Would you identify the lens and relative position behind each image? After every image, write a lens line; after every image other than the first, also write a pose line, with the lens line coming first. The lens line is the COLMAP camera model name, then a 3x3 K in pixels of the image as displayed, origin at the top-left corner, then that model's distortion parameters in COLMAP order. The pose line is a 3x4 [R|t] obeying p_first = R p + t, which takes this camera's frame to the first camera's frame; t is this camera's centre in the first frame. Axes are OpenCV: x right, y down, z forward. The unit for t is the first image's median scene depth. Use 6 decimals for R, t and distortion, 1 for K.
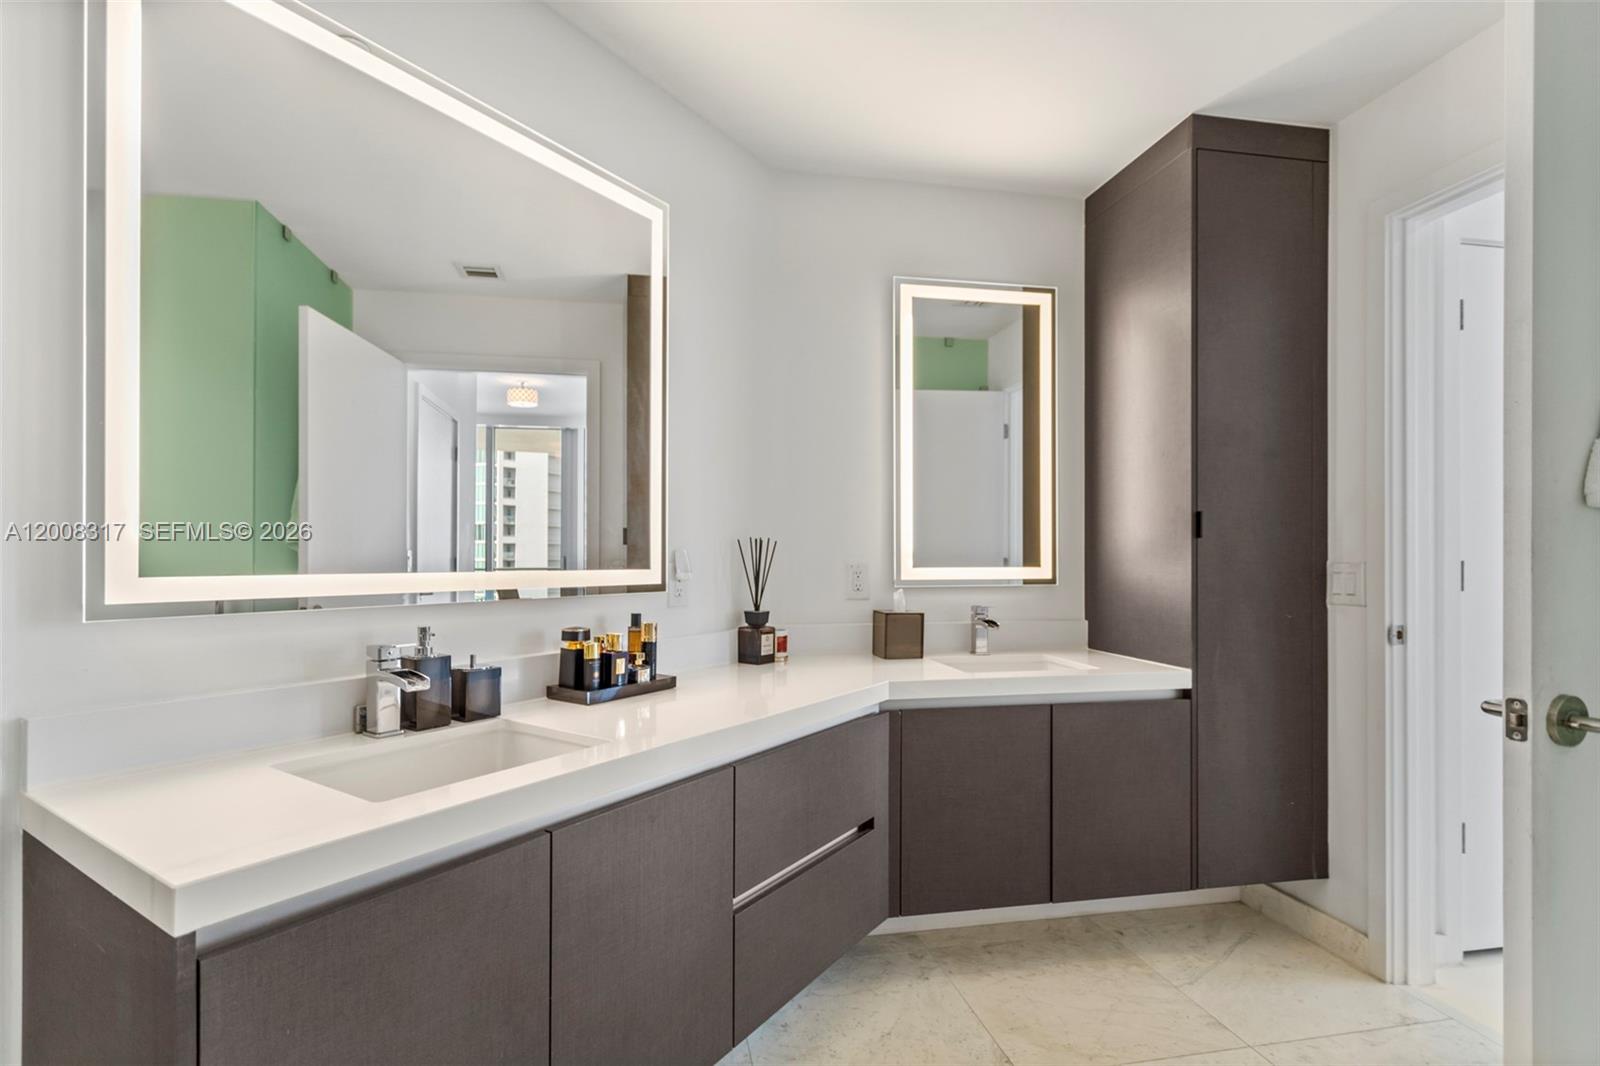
lens RADIAL K [[780.4, 0, 802.5], [0, 780.4, 552.8], [0, 0, 1]] dist [0.011303, -0.000632]
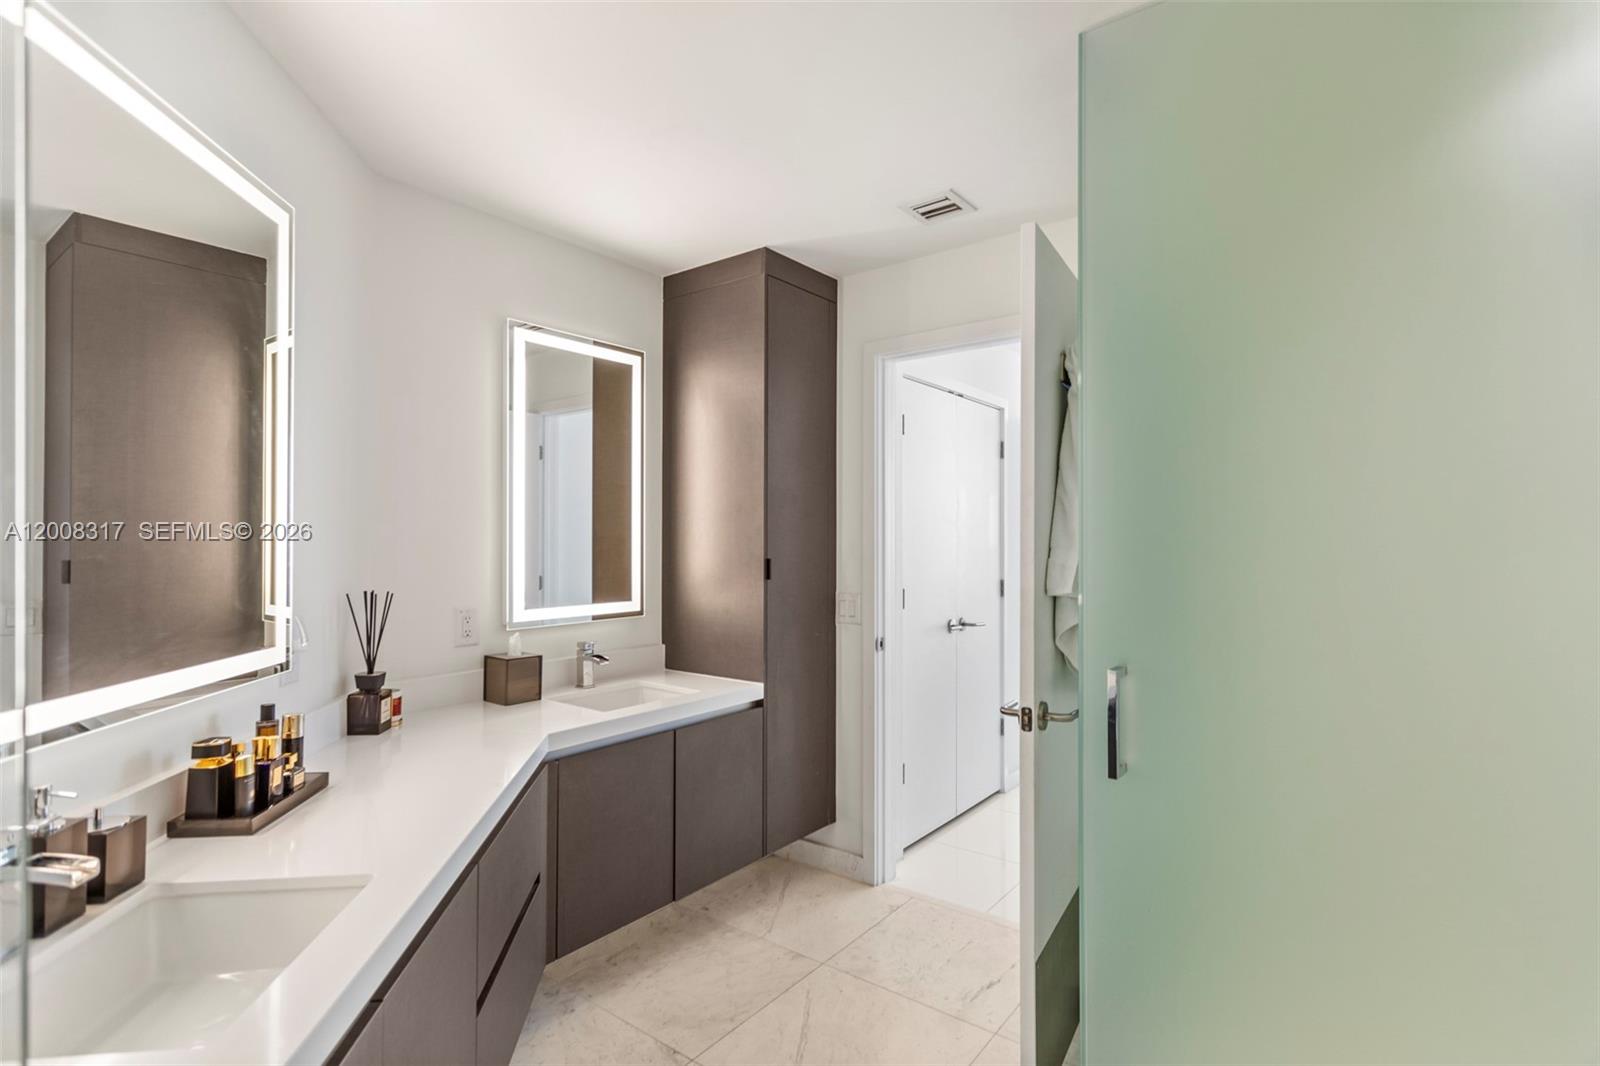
lens RADIAL K [[771.4, 0, 800.0], [0, 771.4, 533.0], [0, 0, 1]] dist [0.004956, -0.000027]
pose [[0.755638, 0.008807, 0.654930, -0.274573], [-0.006865, 0.999961, -0.005526, -0.086541], [-0.654953, -0.000321, 0.755669, 0.015523]]
